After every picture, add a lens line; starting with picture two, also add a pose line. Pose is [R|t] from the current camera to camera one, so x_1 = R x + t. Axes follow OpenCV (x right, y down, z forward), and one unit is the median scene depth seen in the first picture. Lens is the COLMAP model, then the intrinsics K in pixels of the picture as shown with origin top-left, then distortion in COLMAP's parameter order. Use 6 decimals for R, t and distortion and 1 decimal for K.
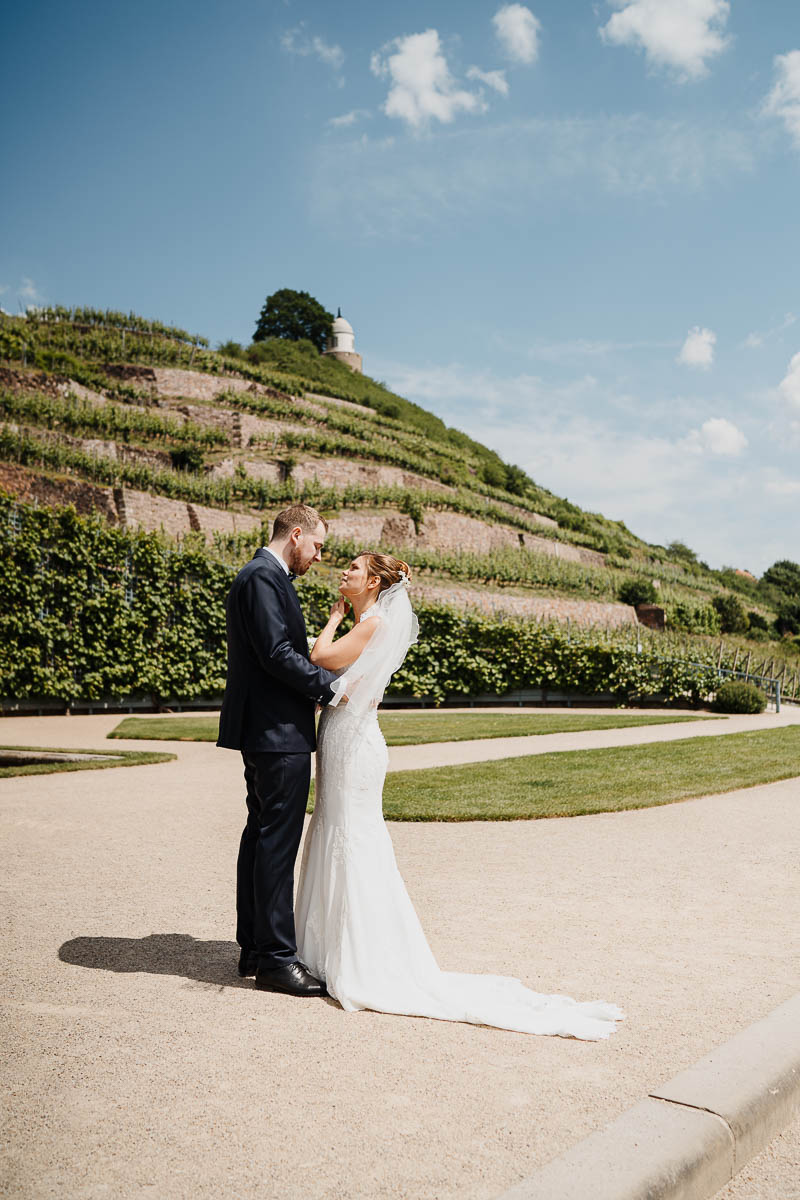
lens RADIAL K [[1153.4, 0, 400.0], [0, 1153.4, 600.0], [0, 0, 1]] dist [-0.095138, 0.020822]
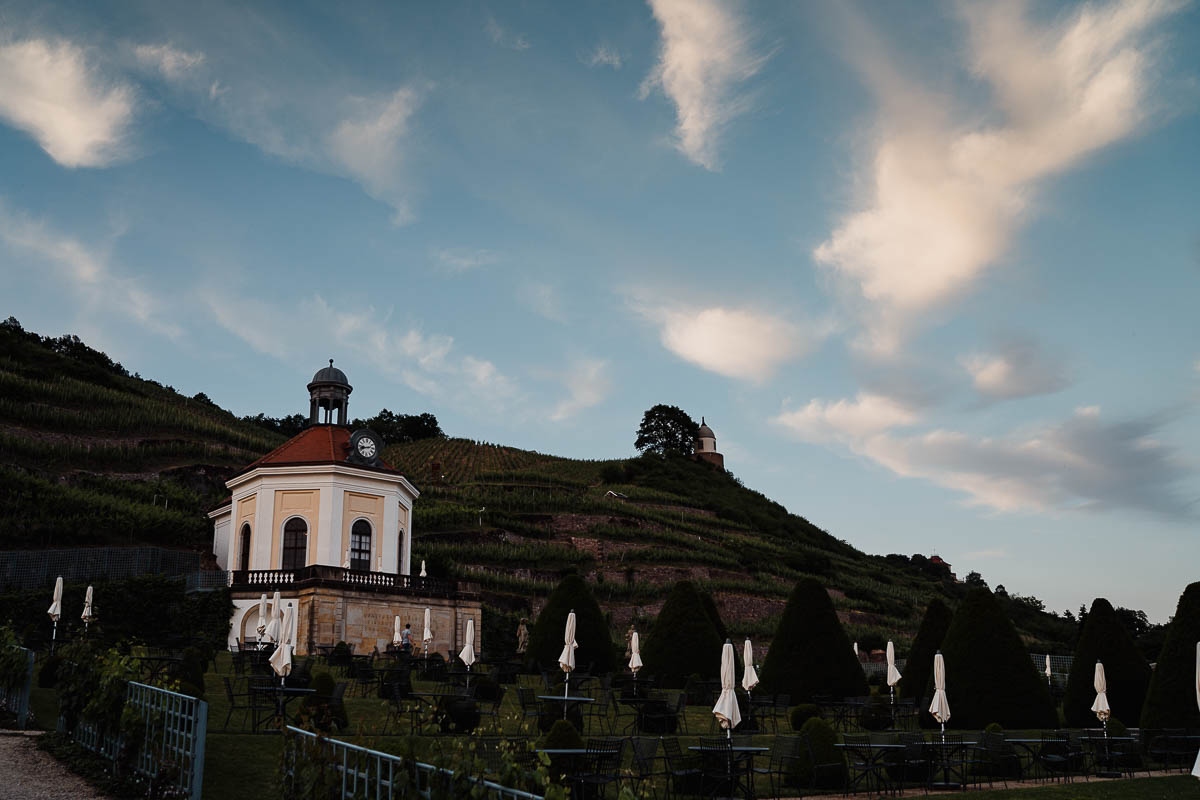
lens RADIAL K [[1153.4, 0, 600.0], [0, 1153.4, 400.0], [0, 0, 1]] dist [-0.095138, 0.020822]
pose [[0.983193, -0.058509, -0.172938, 0.160416], [0.018592, 0.974419, -0.223971, 0.014616], [0.181618, 0.216991, 0.959130, -0.660714]]
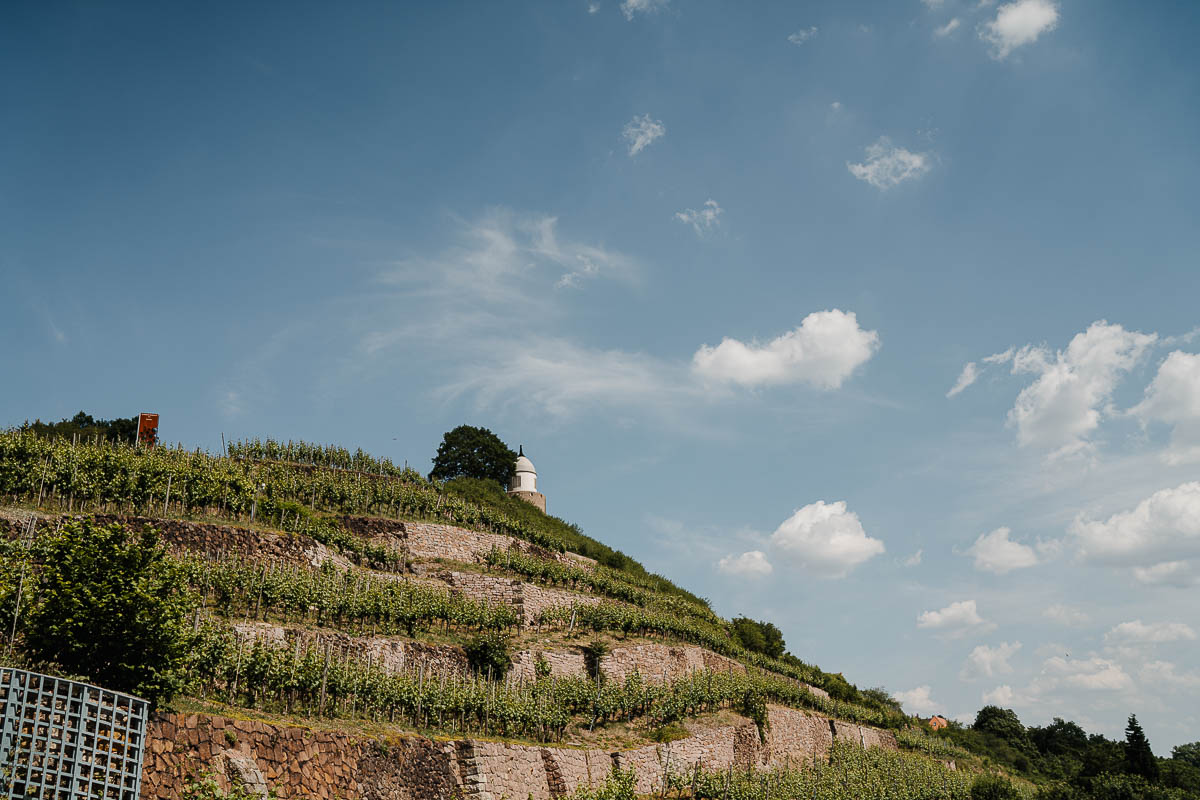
lens RADIAL K [[1153.4, 0, 600.0], [0, 1153.4, 400.0], [0, 0, 1]] dist [-0.095138, 0.020822]
pose [[0.998294, 0.003109, 0.058297, -0.129814], [0.013622, 0.958610, -0.284396, -0.059914], [-0.056769, 0.284705, 0.956933, 0.231281]]
